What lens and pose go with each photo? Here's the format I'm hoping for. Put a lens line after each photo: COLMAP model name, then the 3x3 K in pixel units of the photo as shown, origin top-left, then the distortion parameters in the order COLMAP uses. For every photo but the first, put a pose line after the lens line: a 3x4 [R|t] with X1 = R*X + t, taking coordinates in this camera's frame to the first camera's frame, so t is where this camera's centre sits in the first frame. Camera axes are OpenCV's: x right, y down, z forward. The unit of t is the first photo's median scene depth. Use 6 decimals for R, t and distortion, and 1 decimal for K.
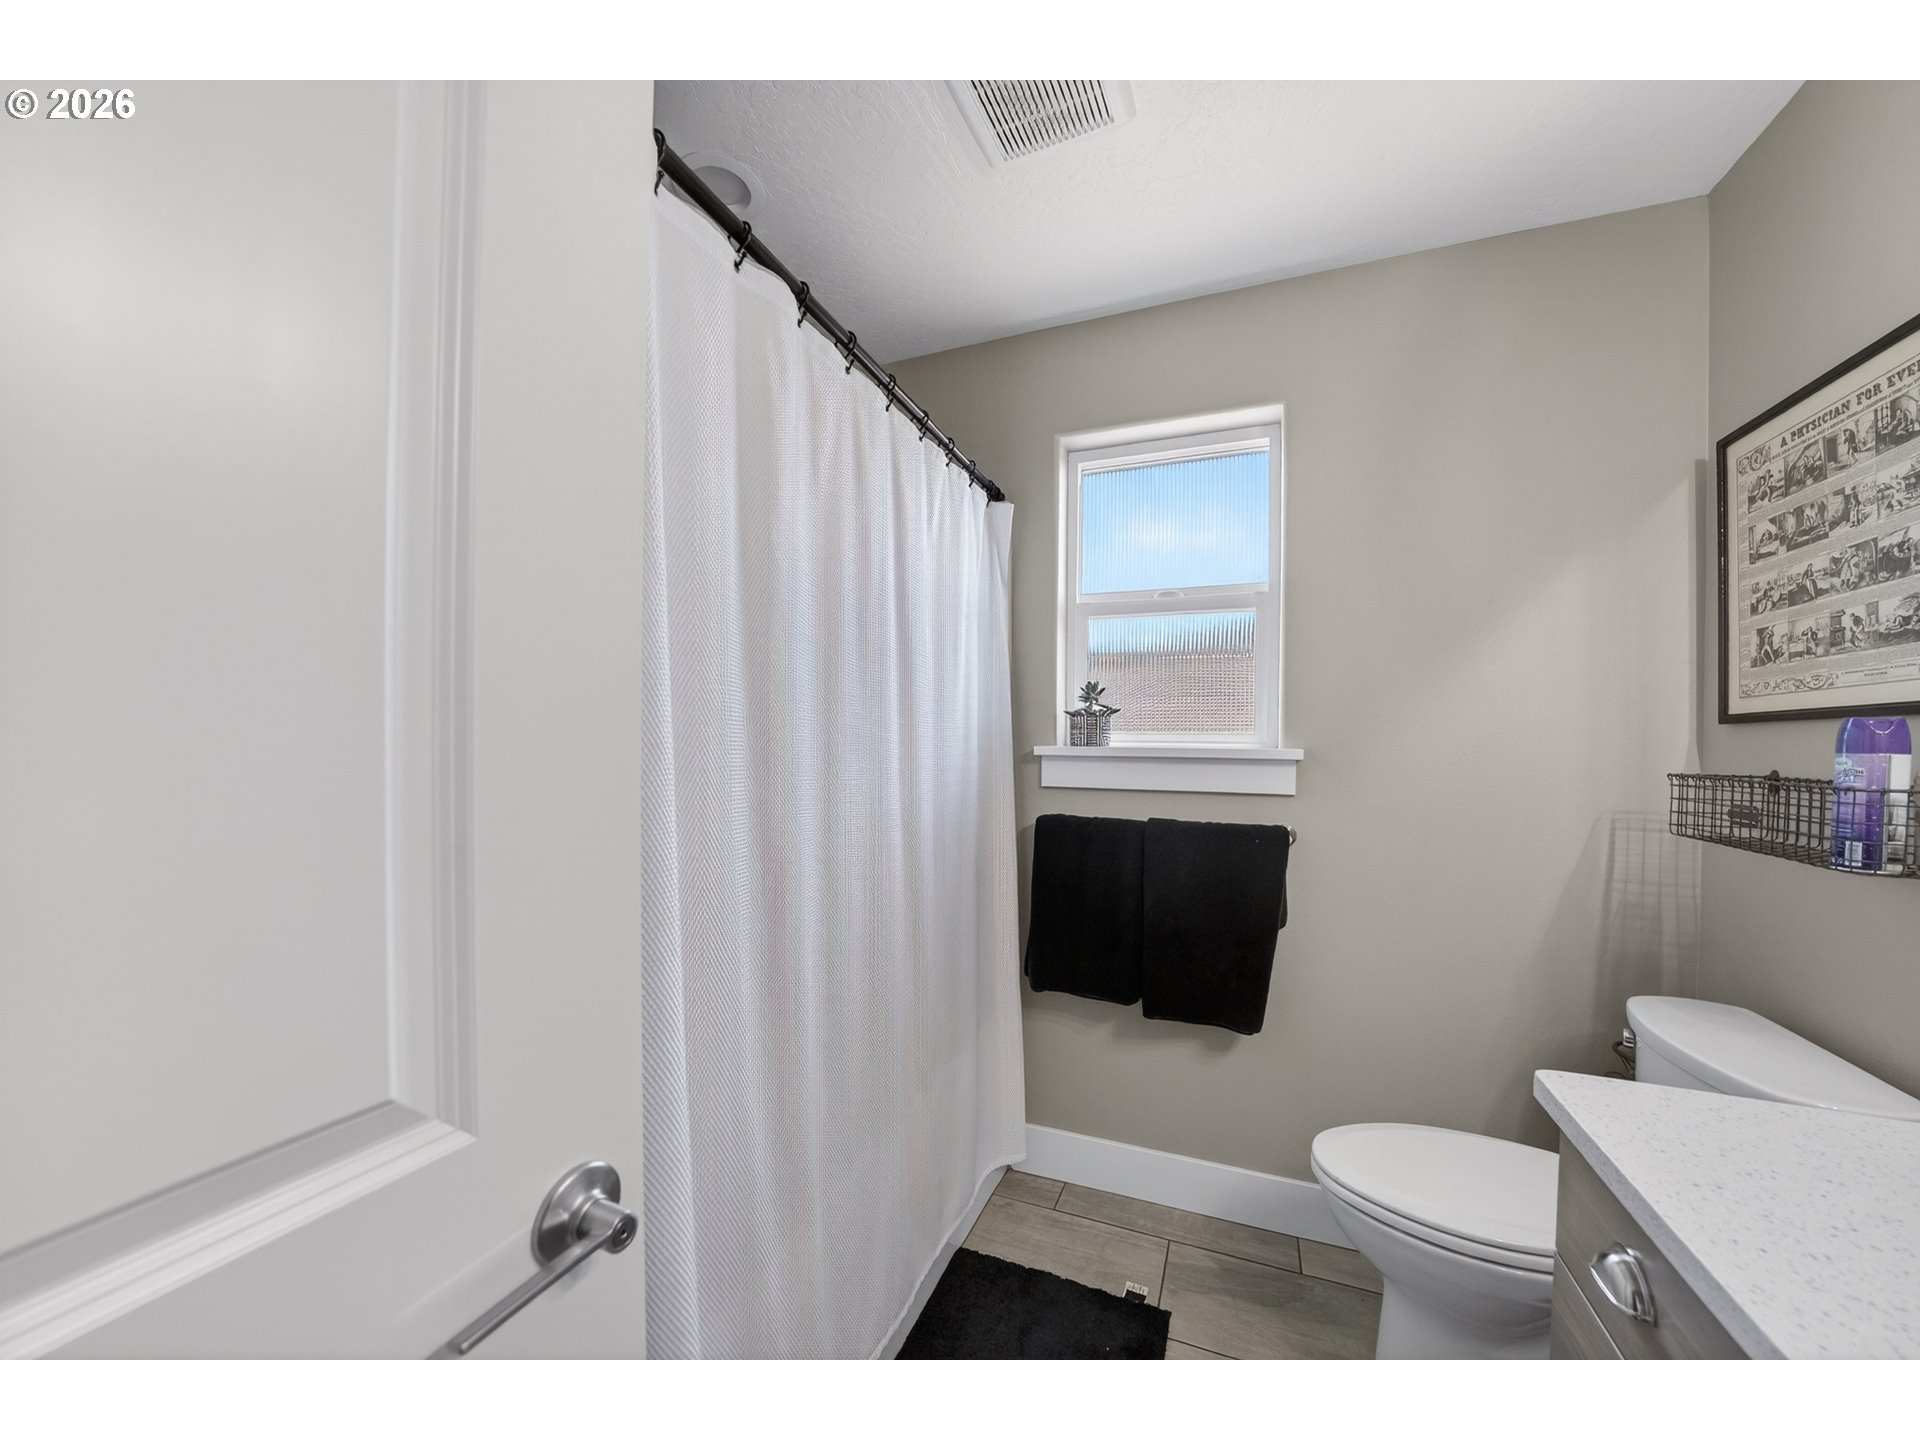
lens RADIAL K [[690.4, 0, 957.8], [0, 690.4, 757.5], [0, 0, 1]] dist [-0.035980, 0.005625]
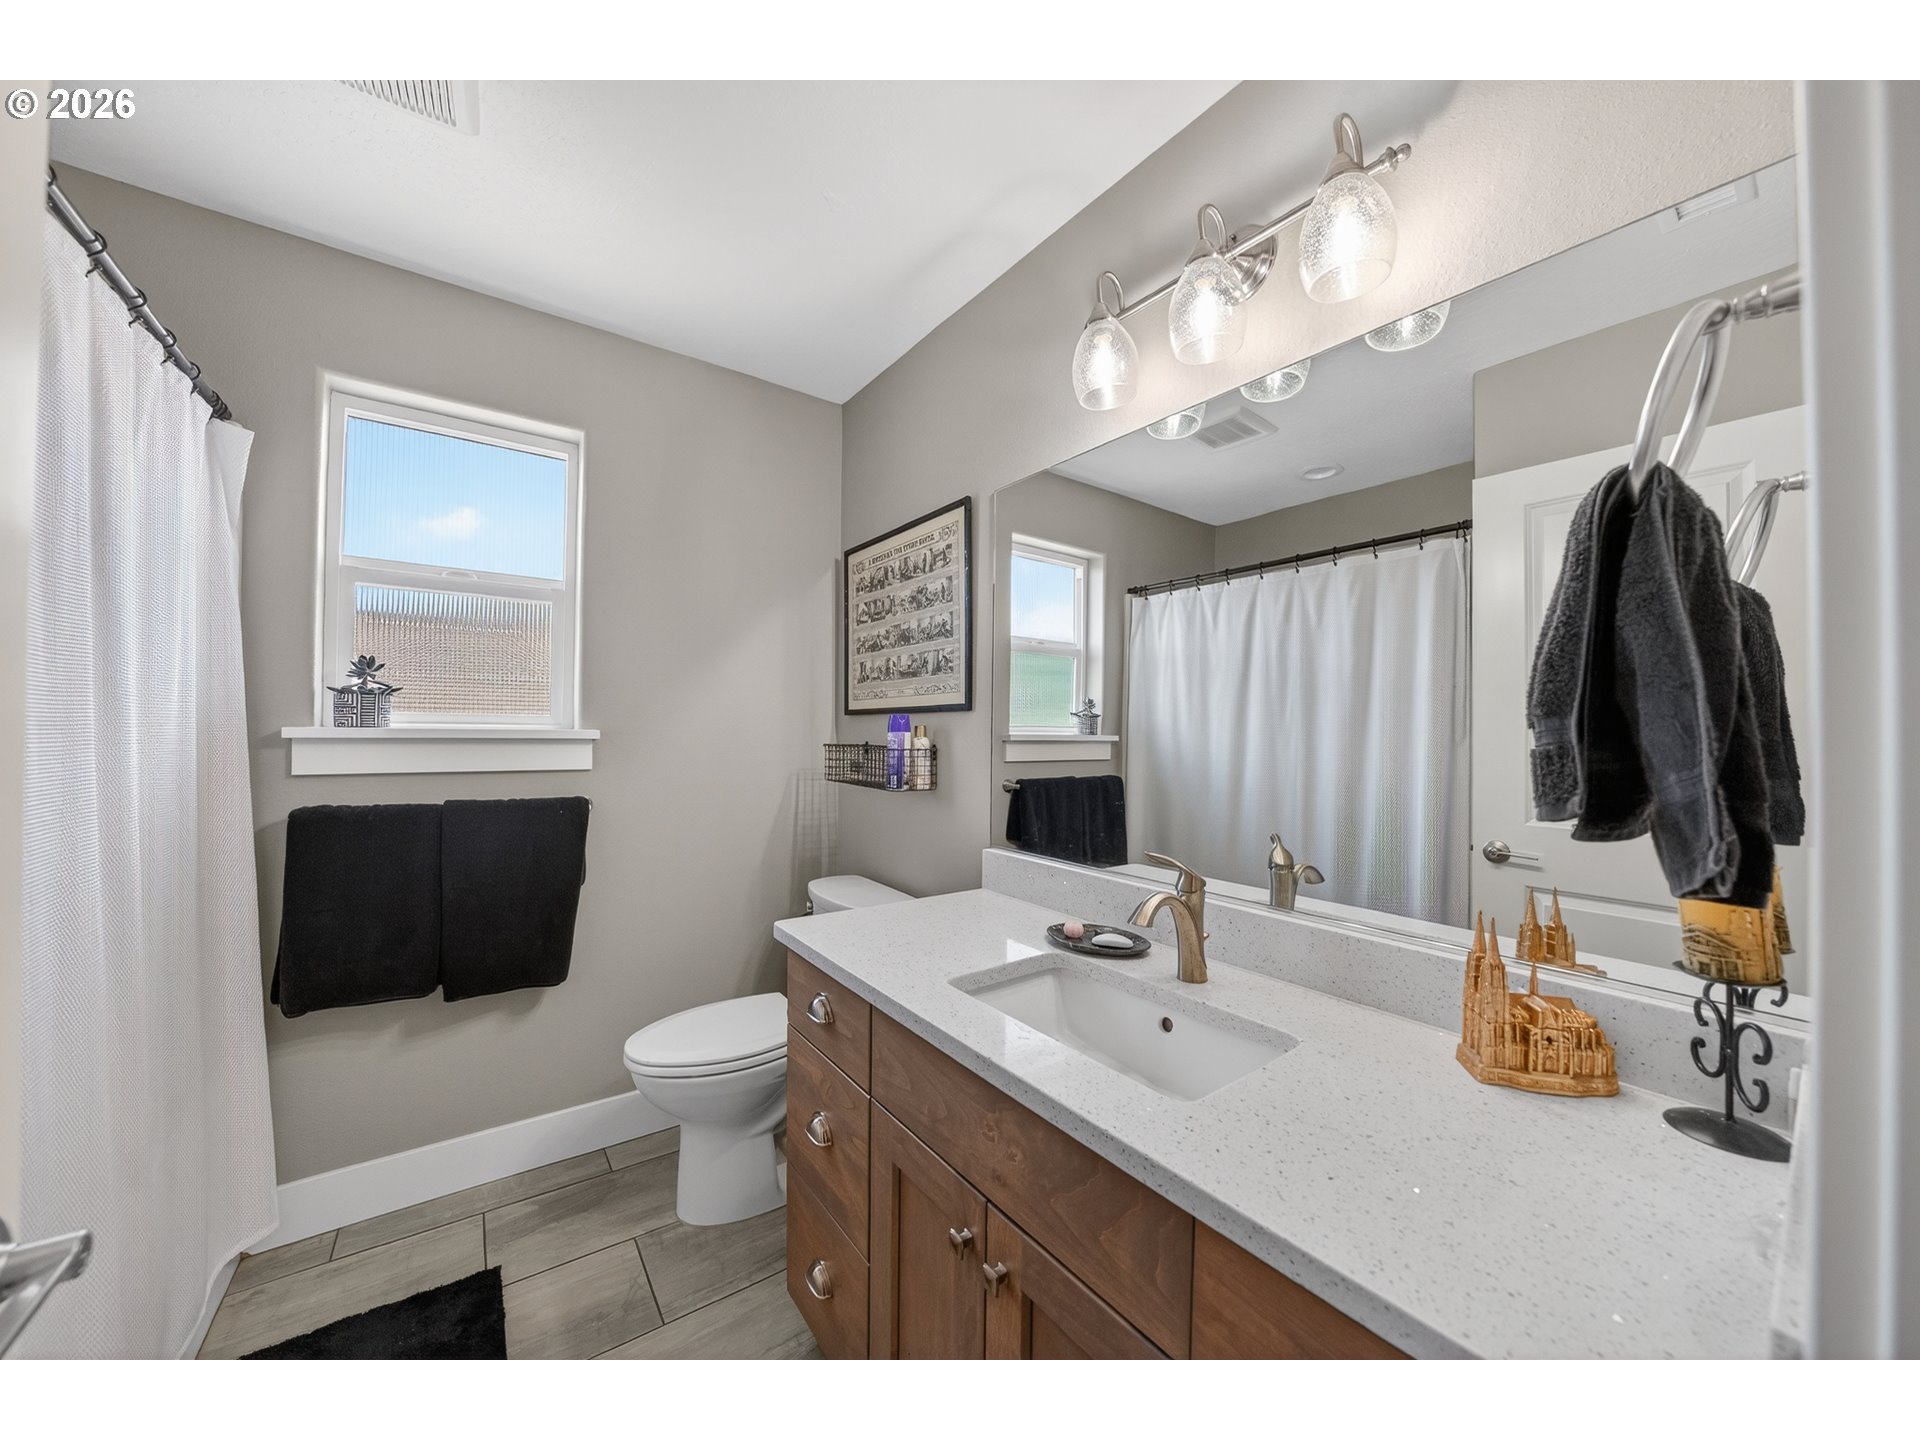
lens RADIAL K [[696.6, 0, 956.2], [0, 696.6, 712.7], [0, 0, 1]] dist [-0.016847, 0.000086]
pose [[0.524649, 0.017303, 0.851143, -0.223606], [0.011682, 0.999553, -0.027520, -0.002116], [-0.851239, 0.024381, 0.524212, -0.180225]]
